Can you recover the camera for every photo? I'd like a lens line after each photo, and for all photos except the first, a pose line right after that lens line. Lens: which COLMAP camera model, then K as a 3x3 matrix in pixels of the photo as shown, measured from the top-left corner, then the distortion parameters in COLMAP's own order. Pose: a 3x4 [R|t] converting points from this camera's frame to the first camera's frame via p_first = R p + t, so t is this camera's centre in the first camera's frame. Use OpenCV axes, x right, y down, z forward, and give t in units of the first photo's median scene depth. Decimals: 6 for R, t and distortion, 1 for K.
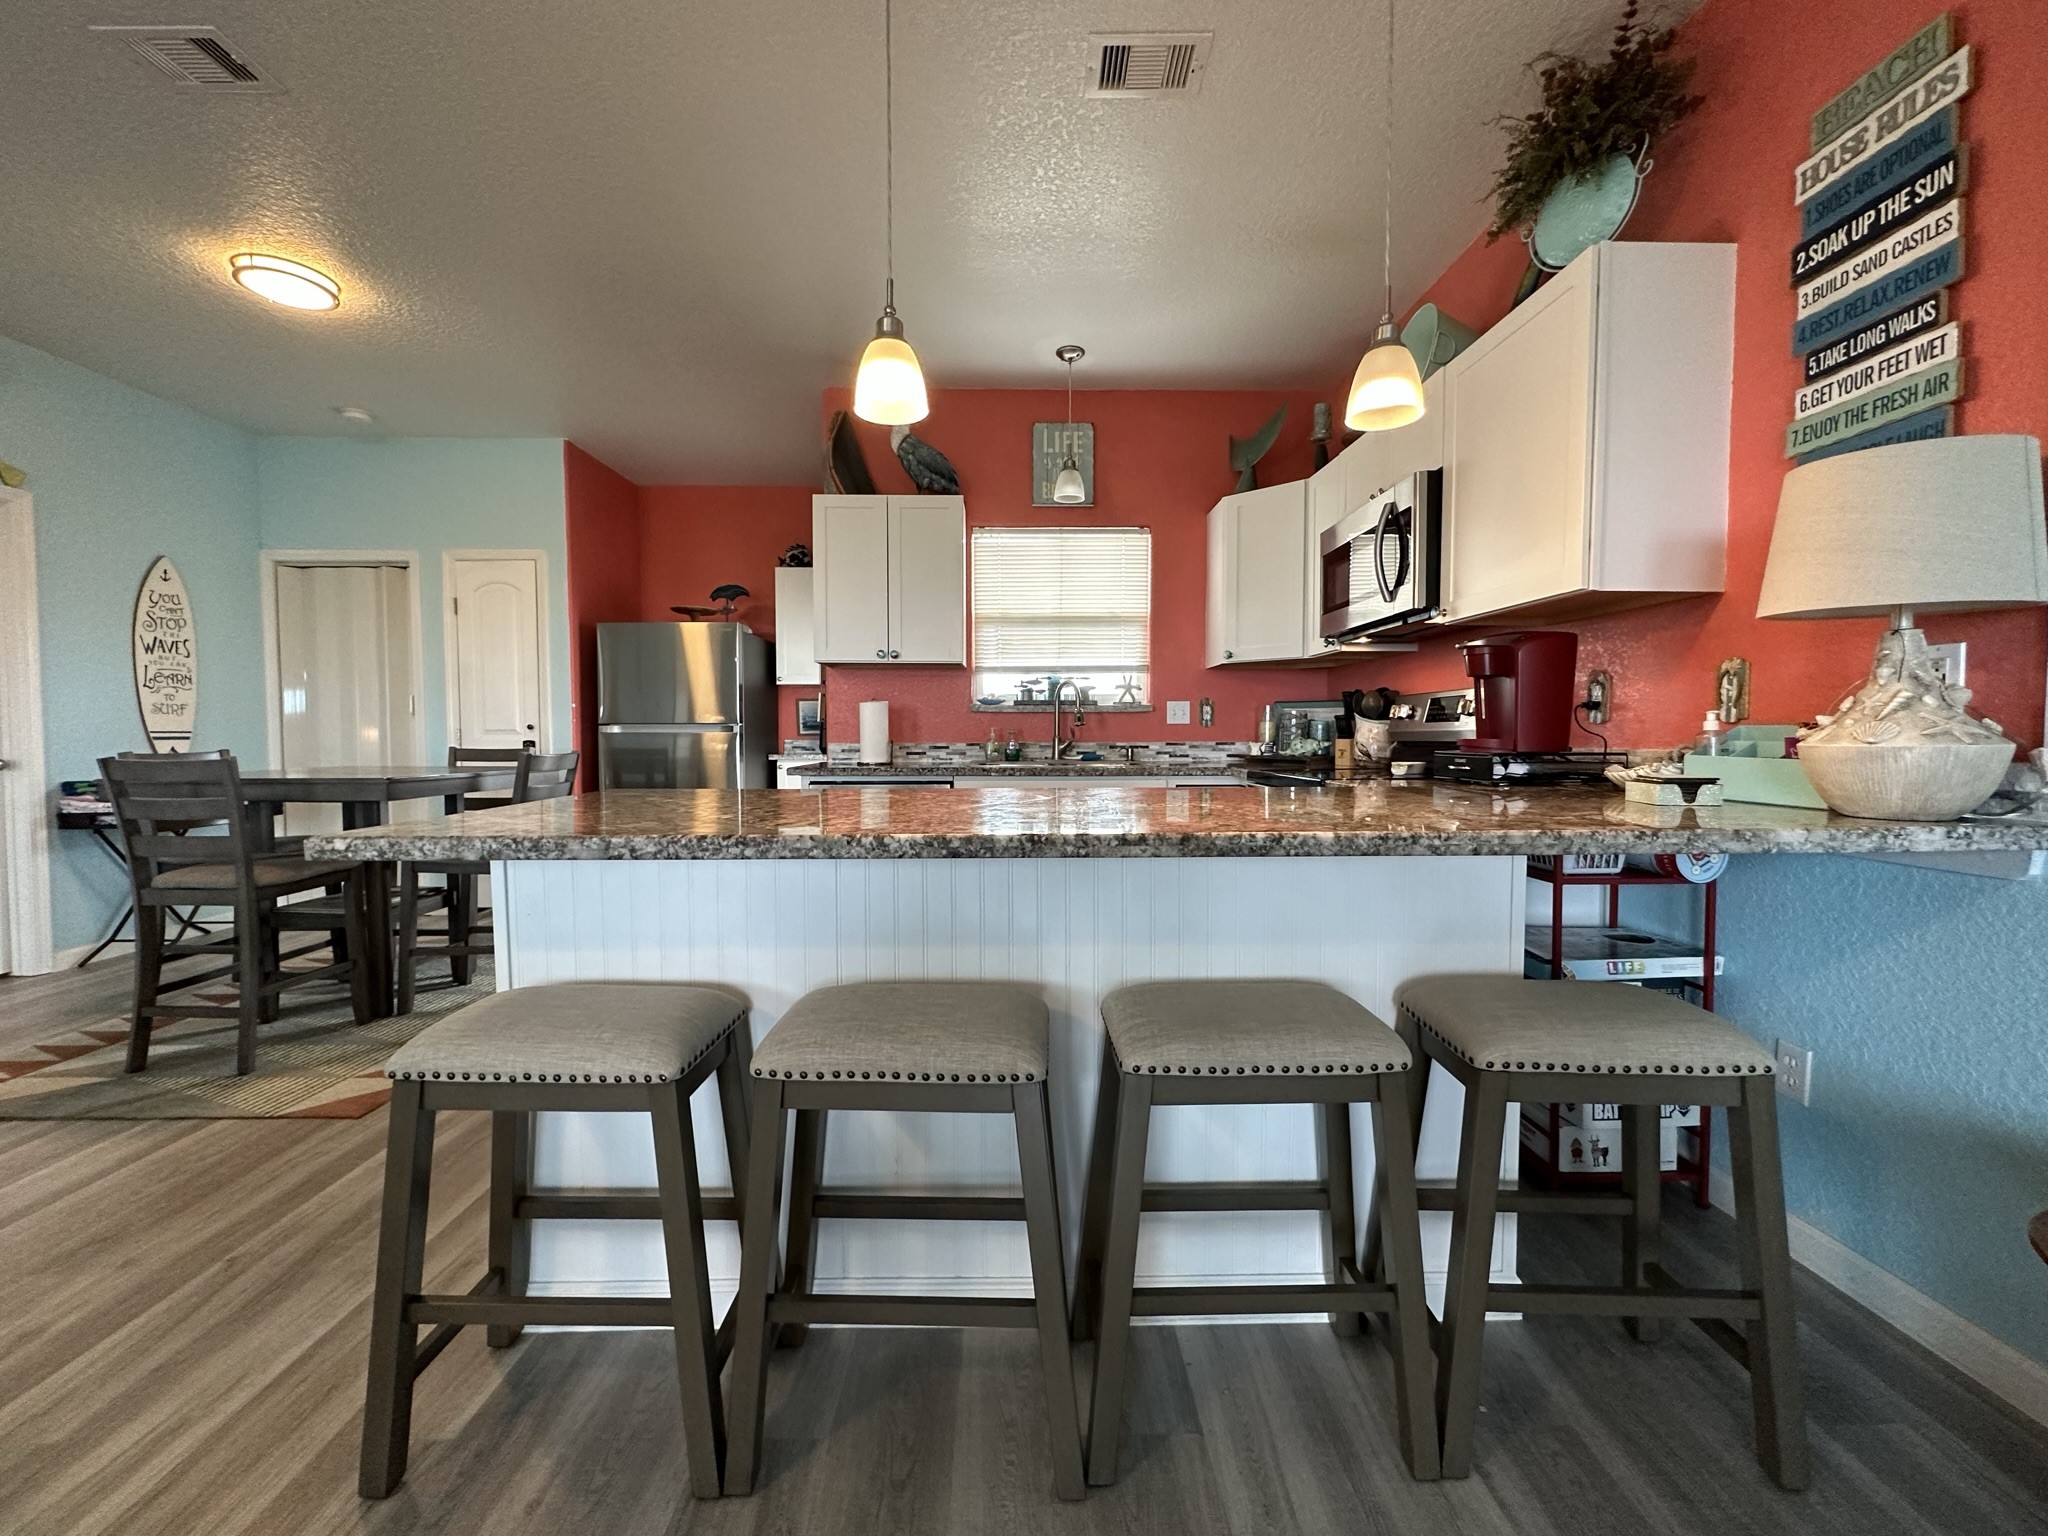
lens RADIAL K [[817.1, 0, 1020.3], [0, 817.1, 766.6], [0, 0, 1]] dist [-0.003296, 0.000392]
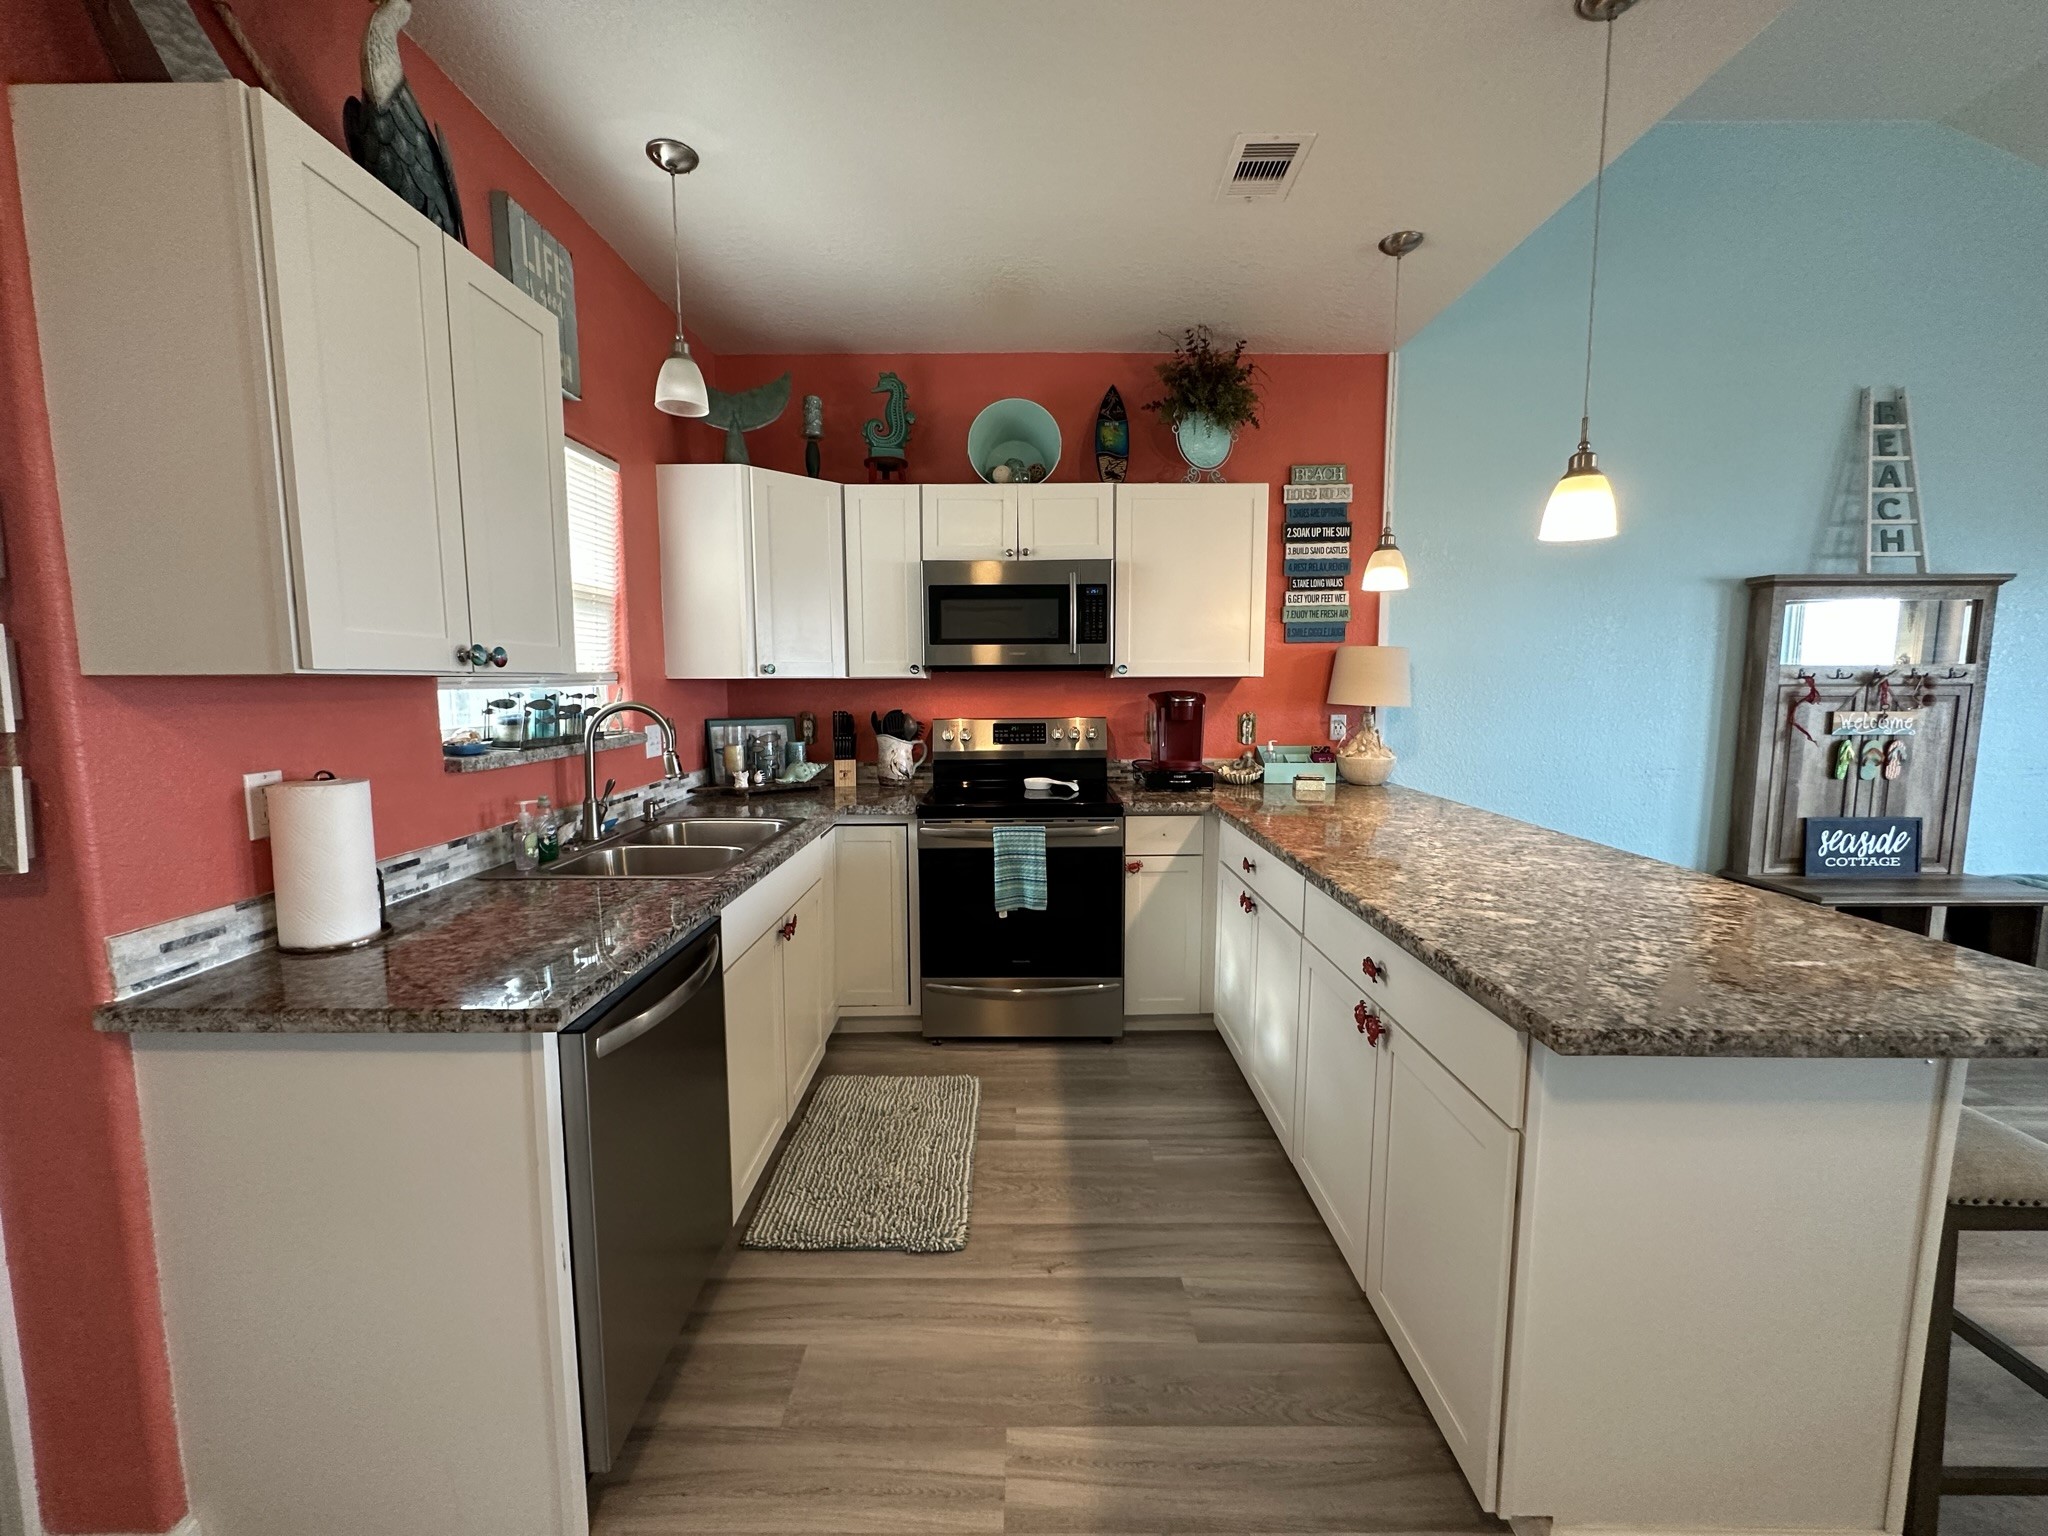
lens RADIAL K [[817.1, 0, 1021.2], [0, 817.1, 767.2], [0, 0, 1]] dist [-0.003296, 0.000392]
pose [[0.020225, -0.105991, 0.994161, -0.929036], [0.045624, 0.993427, 0.104985, -0.190306], [-0.998754, 0.043234, 0.024928, 1.228195]]
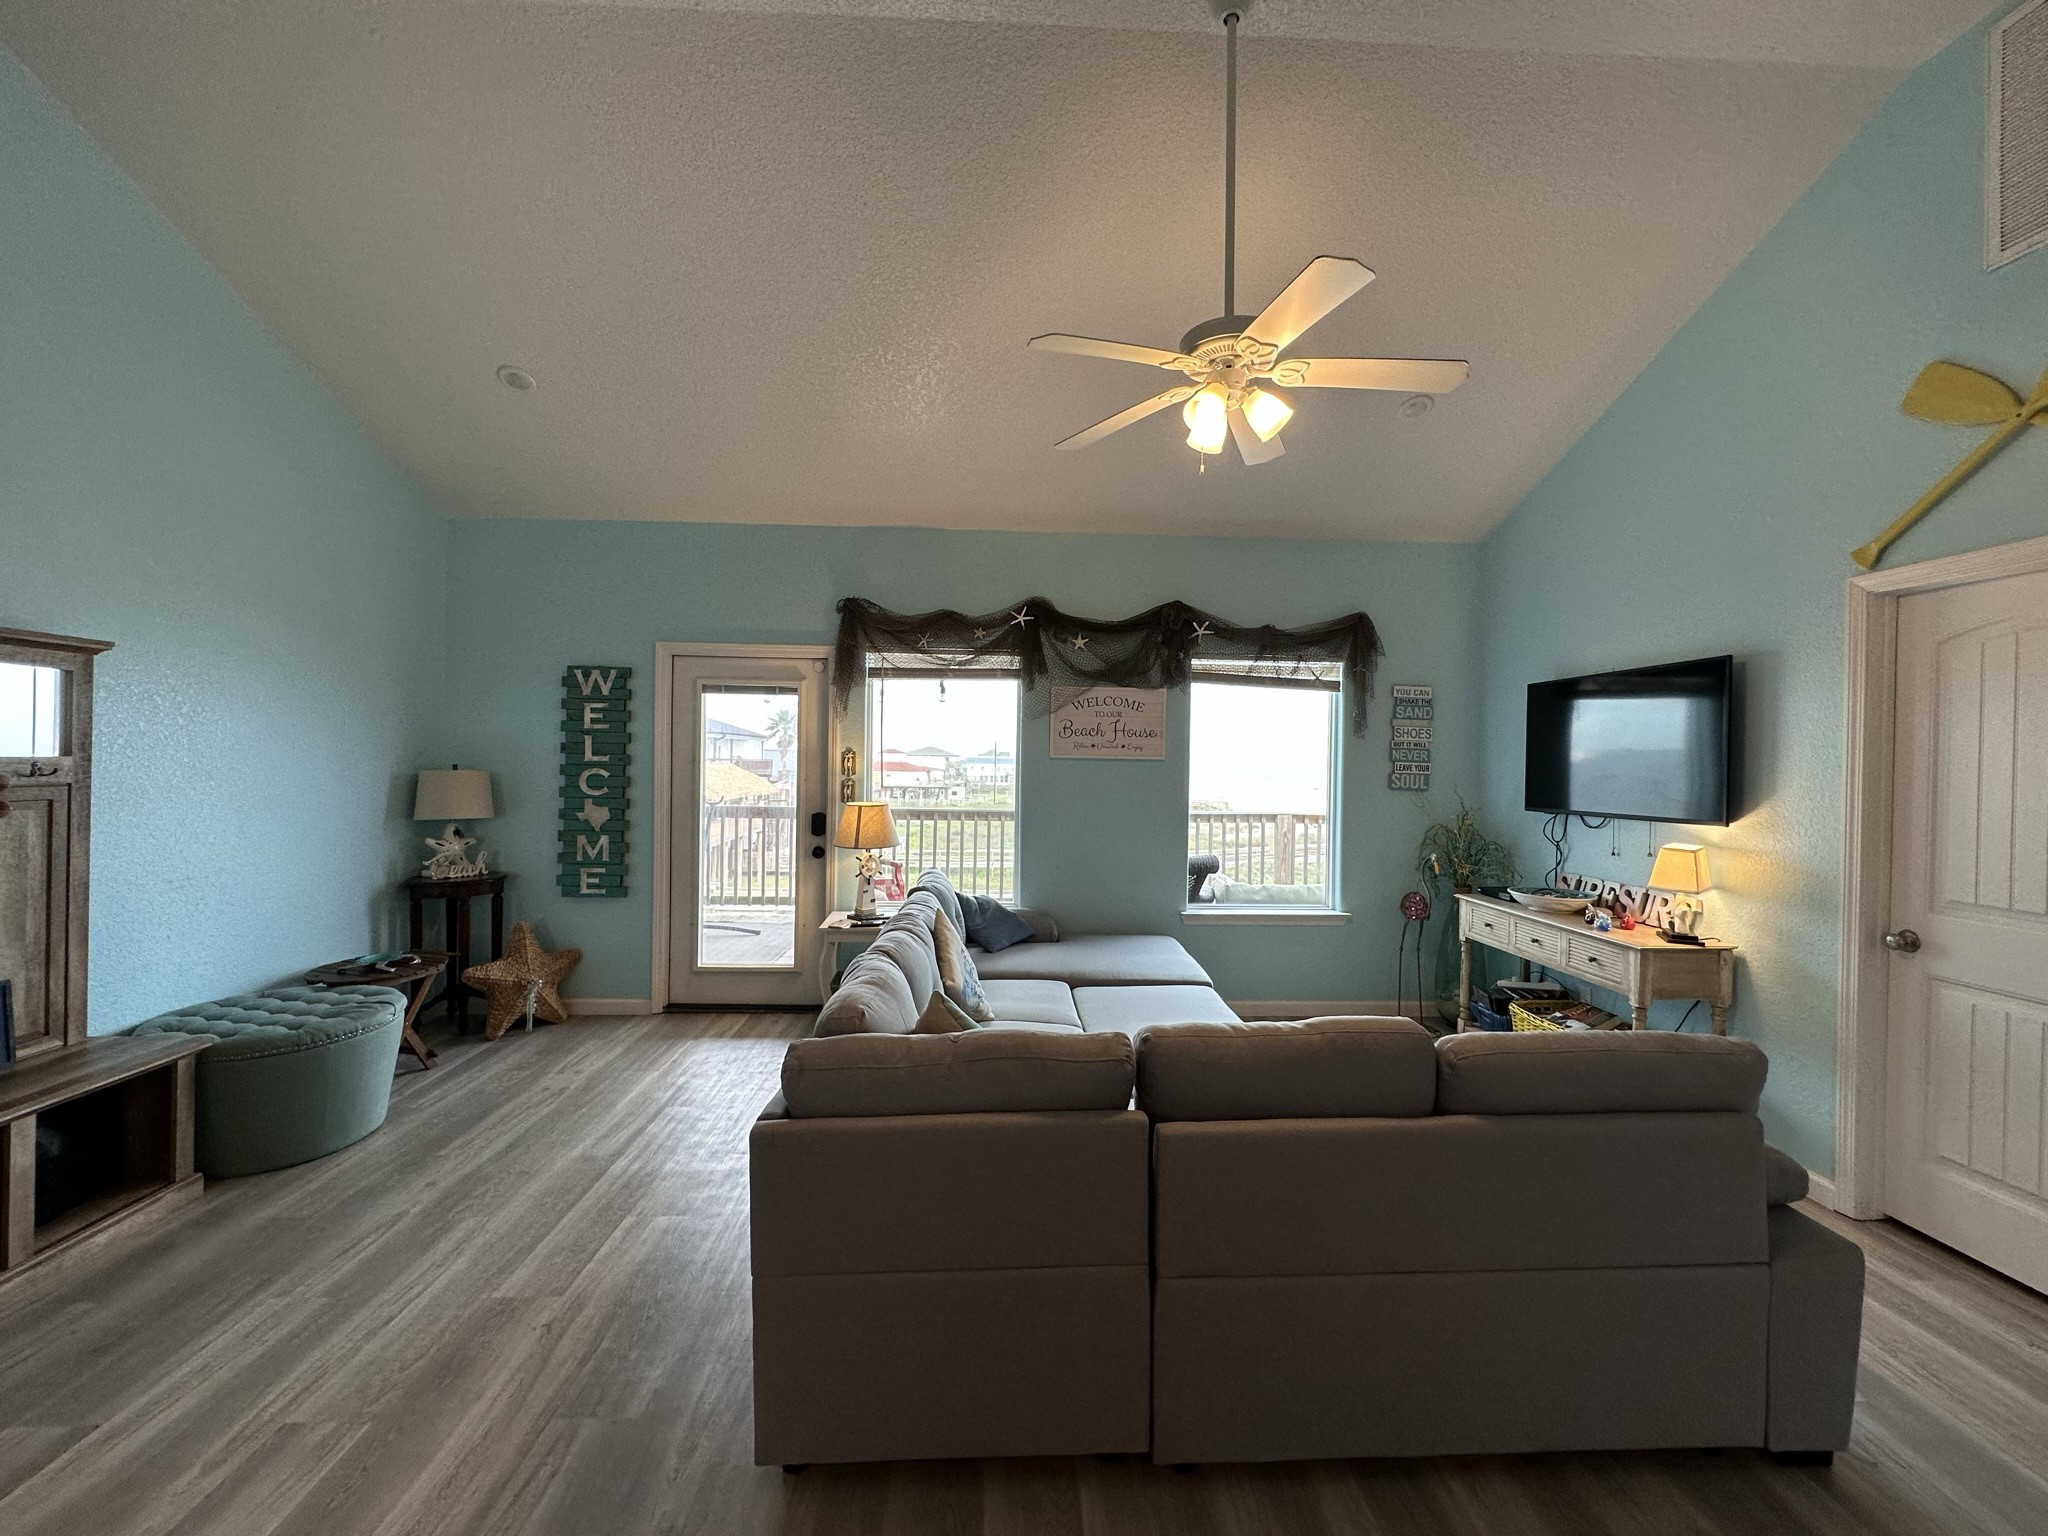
lens RADIAL K [[817.1, 0, 1022.9], [0, 817.1, 766.0], [0, 0, 1]] dist [-0.003296, 0.000392]
pose [[-0.999570, -0.015229, -0.025067, -0.641354], [-0.016386, 0.998778, 0.046634, -0.202304], [0.024326, 0.047025, -0.998597, 0.616849]]
